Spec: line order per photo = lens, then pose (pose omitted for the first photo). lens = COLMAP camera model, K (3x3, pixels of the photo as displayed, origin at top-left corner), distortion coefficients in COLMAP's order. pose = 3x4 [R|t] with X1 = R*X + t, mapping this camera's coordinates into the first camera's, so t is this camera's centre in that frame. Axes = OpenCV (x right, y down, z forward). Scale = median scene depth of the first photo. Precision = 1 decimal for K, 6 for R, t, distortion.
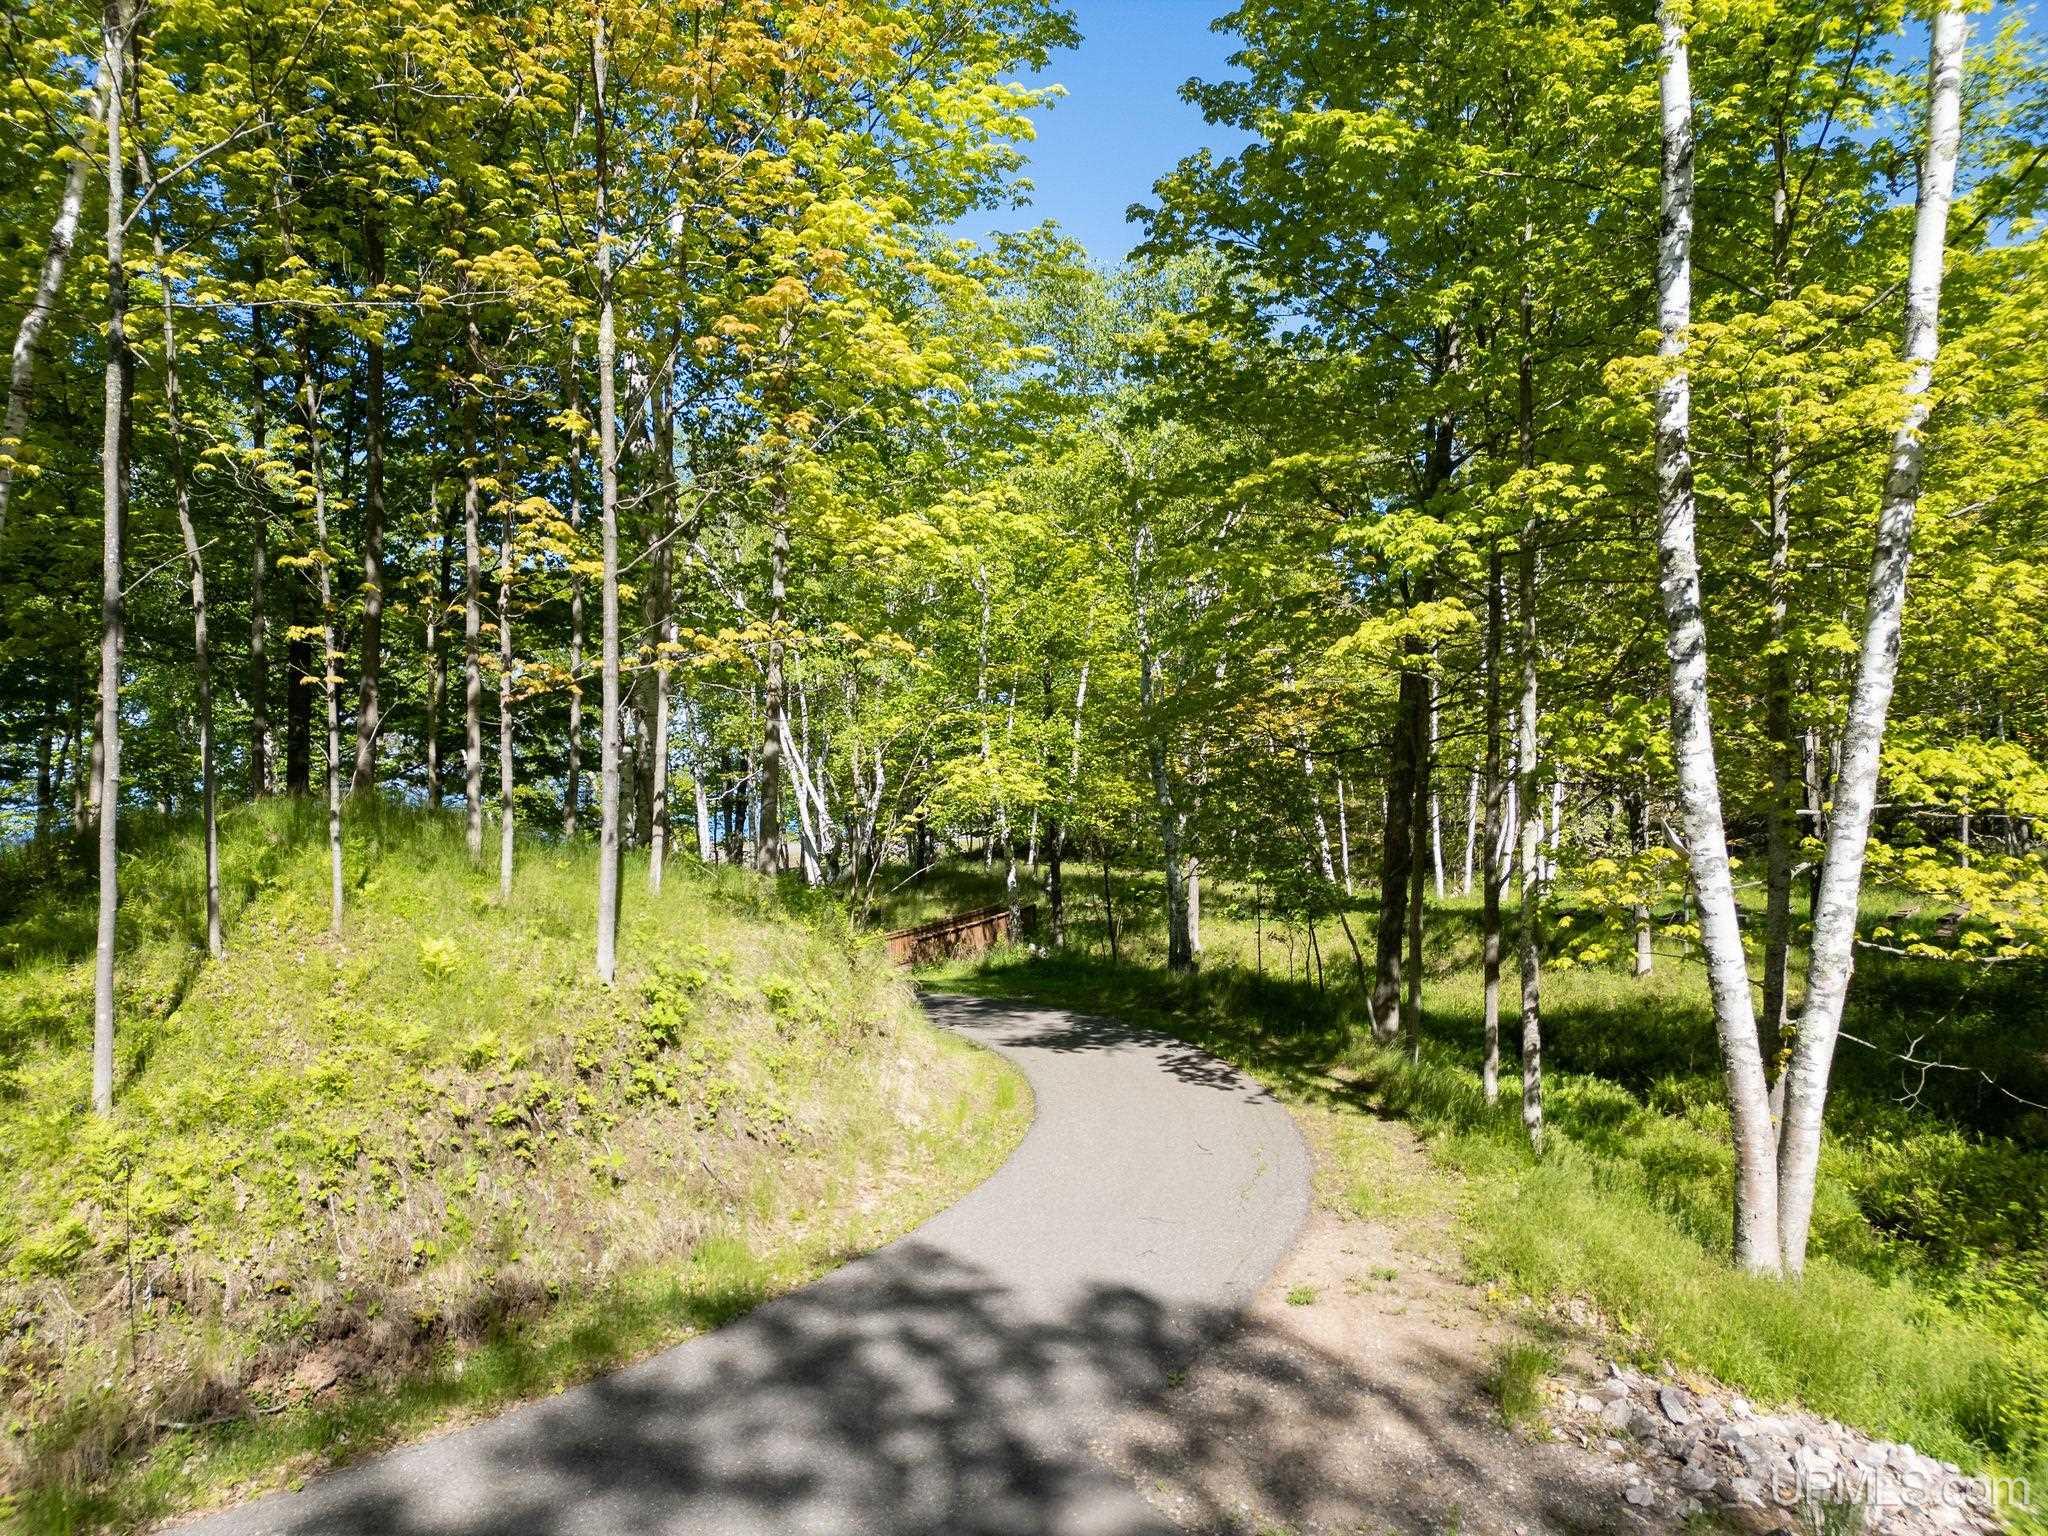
lens RADIAL K [[1412.1, 0, 1024.9], [0, 1412.1, 760.9], [0, 0, 1]] dist [0.035679, -0.028433]
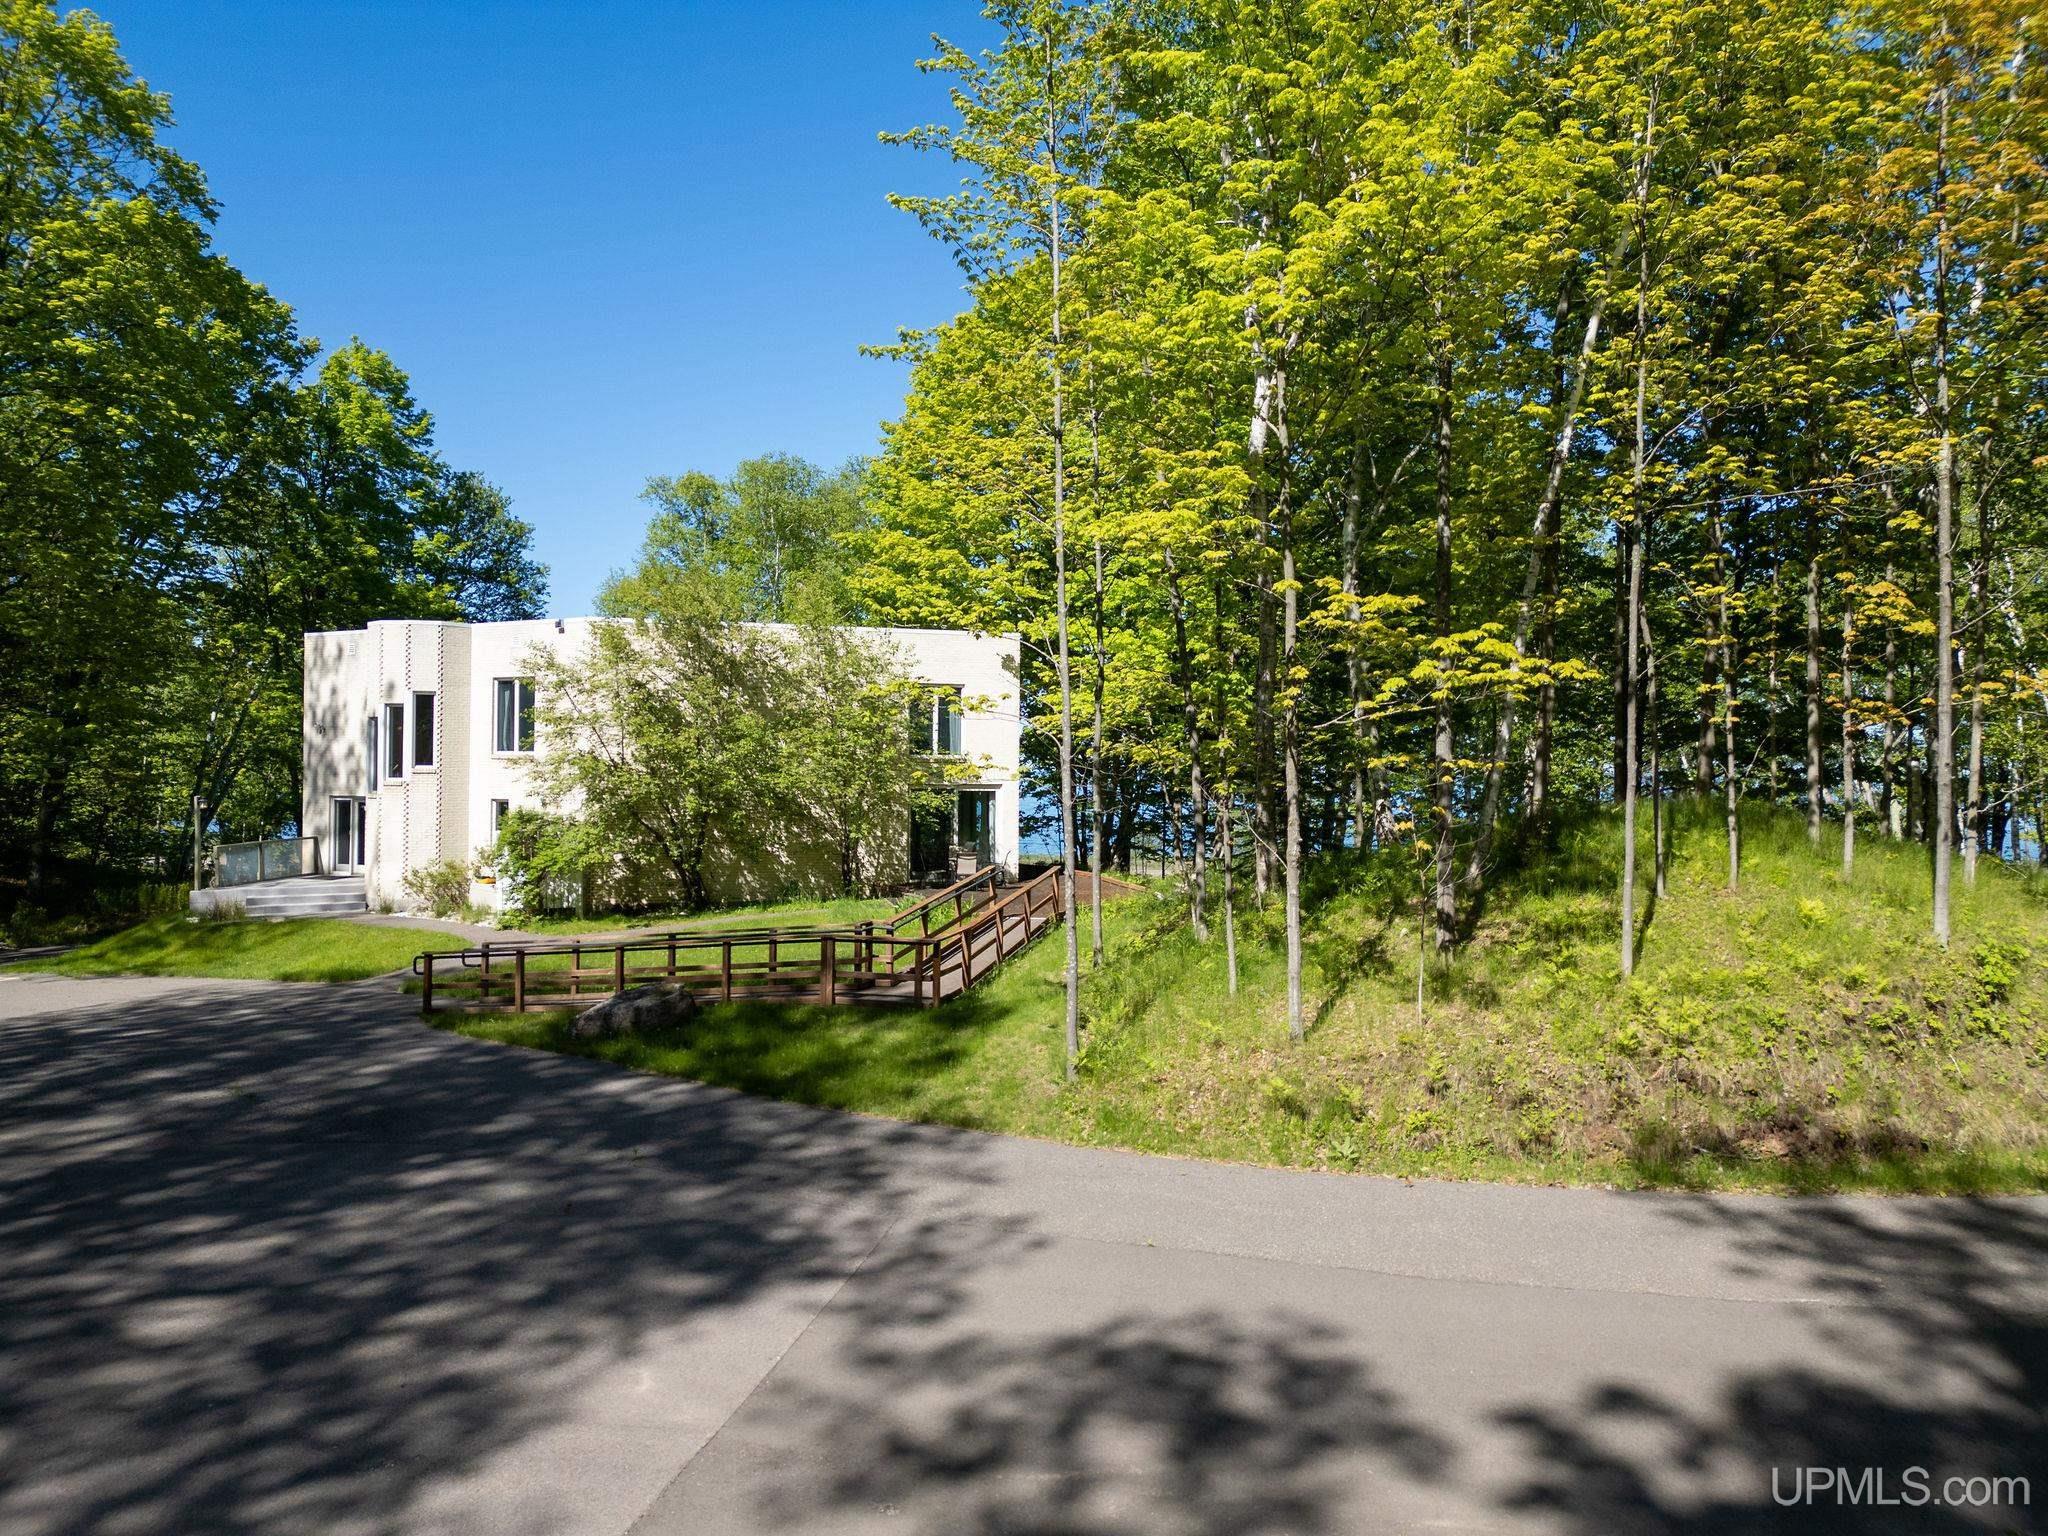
lens RADIAL K [[1412.1, 0, 1019.2], [0, 1412.1, 758.3], [0, 0, 1]] dist [0.035679, -0.028433]
pose [[0.705965, 0.002627, -0.708242, 0.043350], [-0.007932, 0.999960, -0.004197, -0.005101], [0.708202, 0.008581, 0.705958, -0.647910]]
